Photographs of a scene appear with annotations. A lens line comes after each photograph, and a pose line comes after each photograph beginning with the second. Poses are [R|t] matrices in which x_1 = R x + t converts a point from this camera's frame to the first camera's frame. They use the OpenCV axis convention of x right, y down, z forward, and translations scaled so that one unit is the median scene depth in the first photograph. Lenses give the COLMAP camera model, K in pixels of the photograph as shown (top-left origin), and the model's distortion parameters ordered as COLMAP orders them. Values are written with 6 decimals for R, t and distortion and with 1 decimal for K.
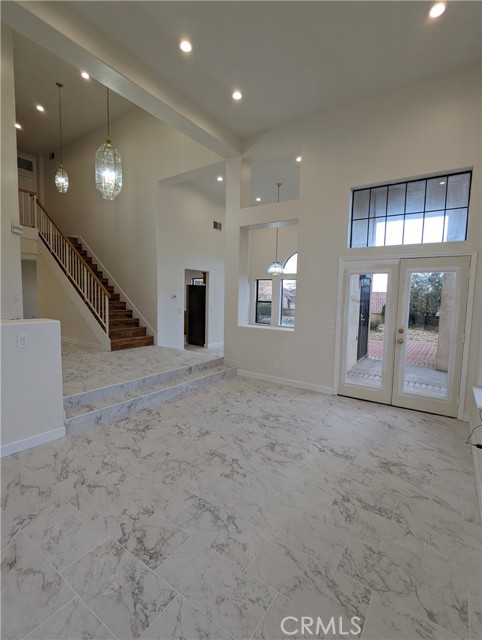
lens RADIAL K [[306.5, 0, 240.4], [0, 306.5, 319.3], [0, 0, 1]] dist [-0.000009, 0.002017]
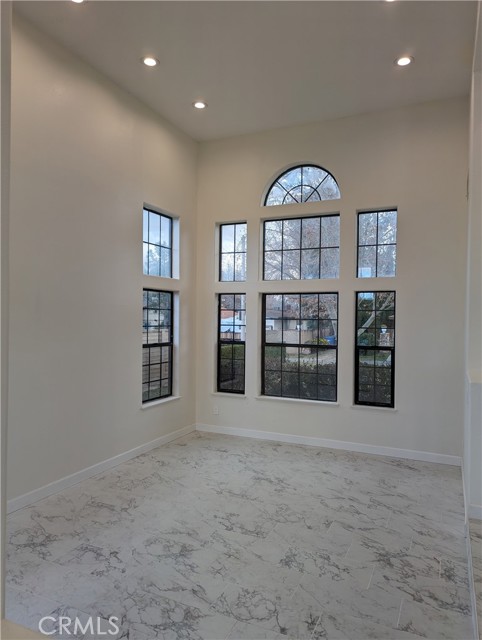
lens RADIAL K [[449.4, 0, 241.8], [0, 449.4, 318.3], [0, 0, 1]] dist [0.064590, -0.041916]
pose [[-0.984186, -0.034683, -0.173708, 0.180286], [-0.049095, 0.995636, 0.079366, -0.221212], [0.170197, 0.086639, -0.981594, 2.089183]]
